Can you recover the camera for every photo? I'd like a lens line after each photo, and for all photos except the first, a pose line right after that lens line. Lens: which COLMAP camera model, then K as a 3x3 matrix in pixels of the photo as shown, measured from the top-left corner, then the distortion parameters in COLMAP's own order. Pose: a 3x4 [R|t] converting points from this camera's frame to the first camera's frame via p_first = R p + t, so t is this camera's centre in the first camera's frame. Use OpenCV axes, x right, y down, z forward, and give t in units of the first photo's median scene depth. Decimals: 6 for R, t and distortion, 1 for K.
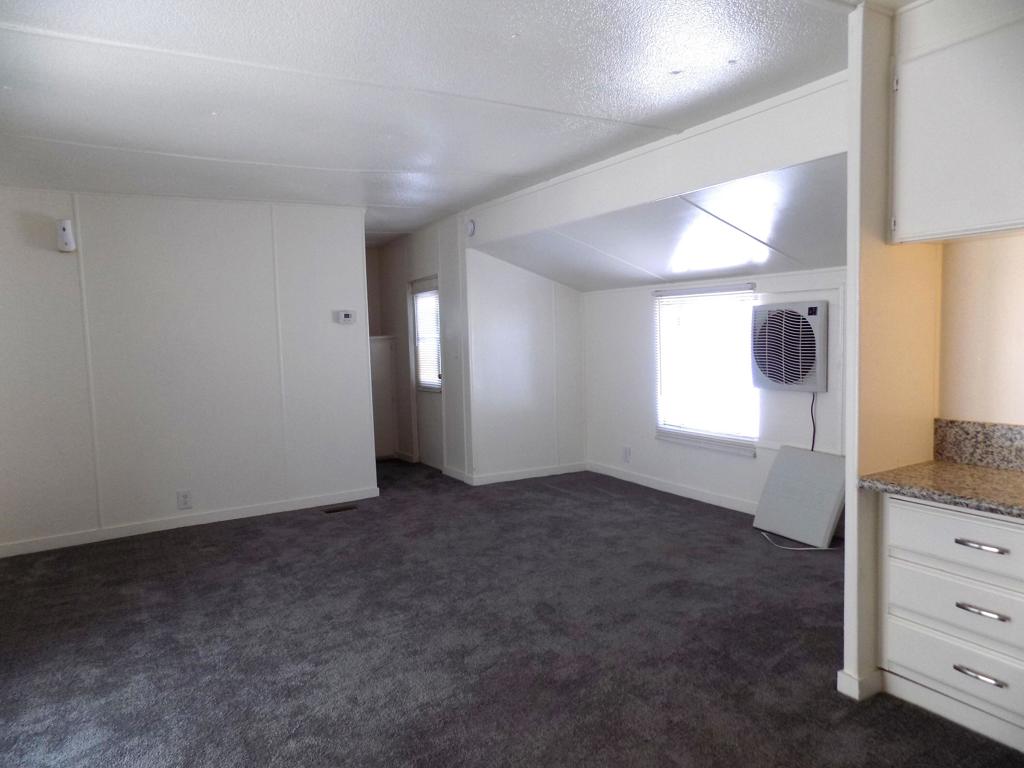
lens RADIAL K [[695.8, 0, 512.0], [0, 695.8, 384.0], [0, 0, 1]] dist [0.005939, 0.004520]
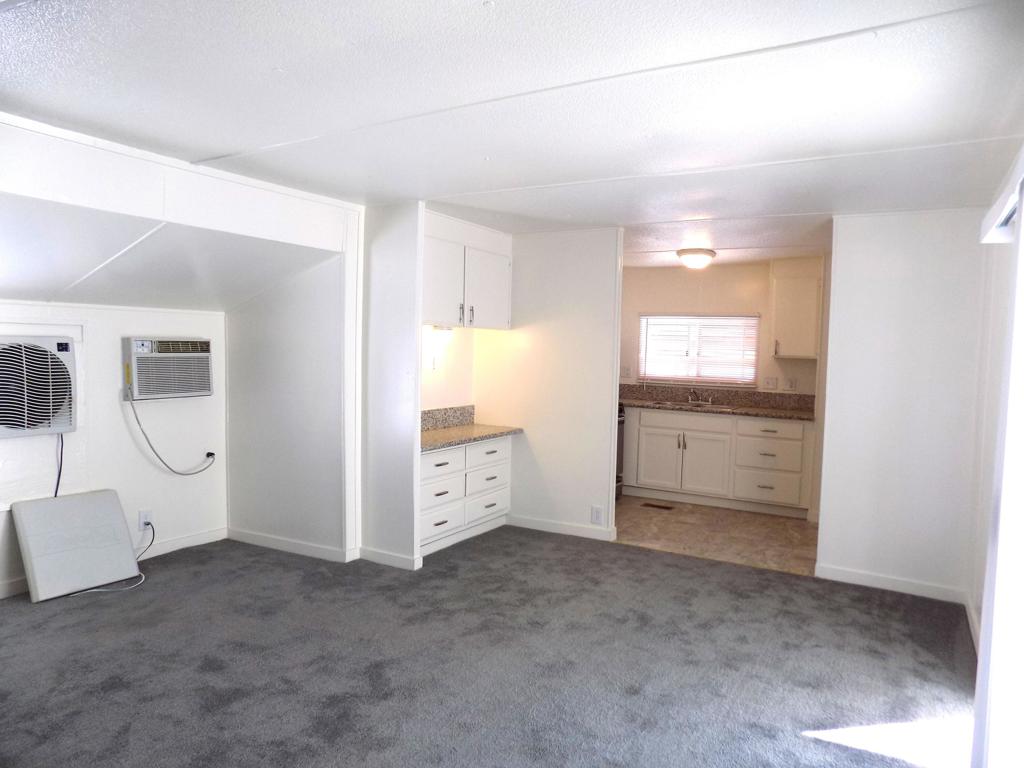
lens RADIAL K [[695.8, 0, 512.0], [0, 695.8, 384.0], [0, 0, 1]] dist [0.005939, 0.004520]
pose [[-0.505974, -0.037849, 0.861718, -0.680198], [0.055146, 0.995573, 0.076109, -0.092879], [-0.860784, 0.086030, -0.501647, 0.949799]]
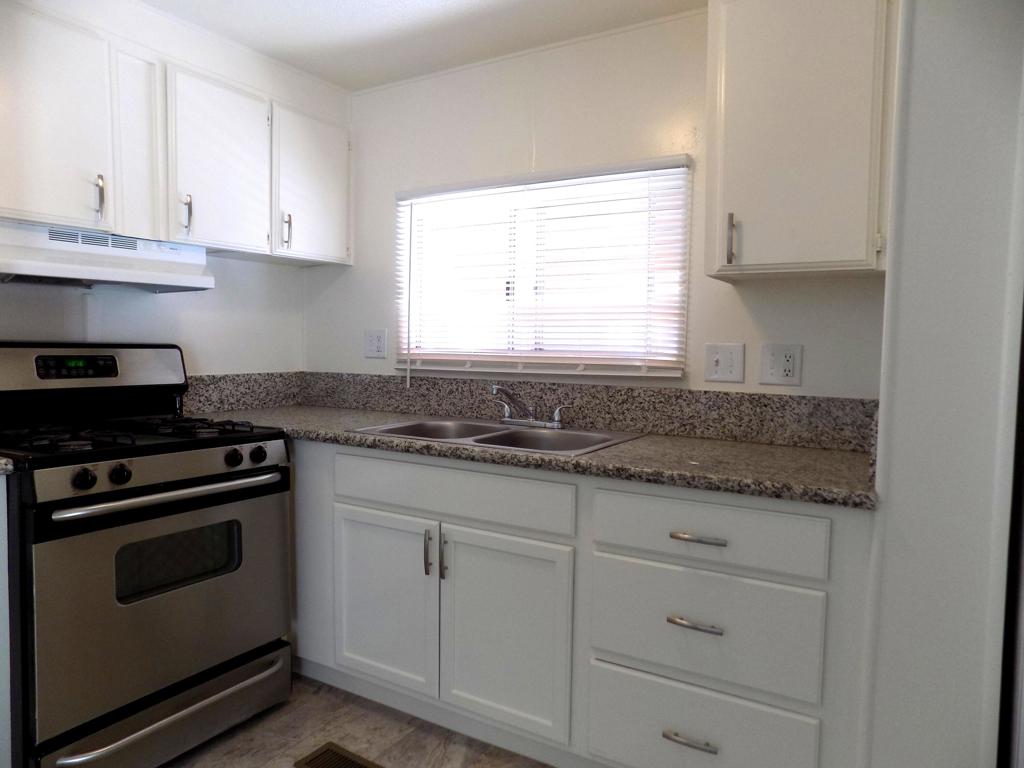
lens RADIAL K [[695.8, 0, 512.0], [0, 695.8, 384.0], [0, 0, 1]] dist [0.005939, 0.004520]
pose [[-0.486576, -0.031405, 0.873073, -0.467319], [0.072087, 0.994503, 0.075948, -0.057345], [-0.870659, 0.099892, -0.481638, 0.669074]]
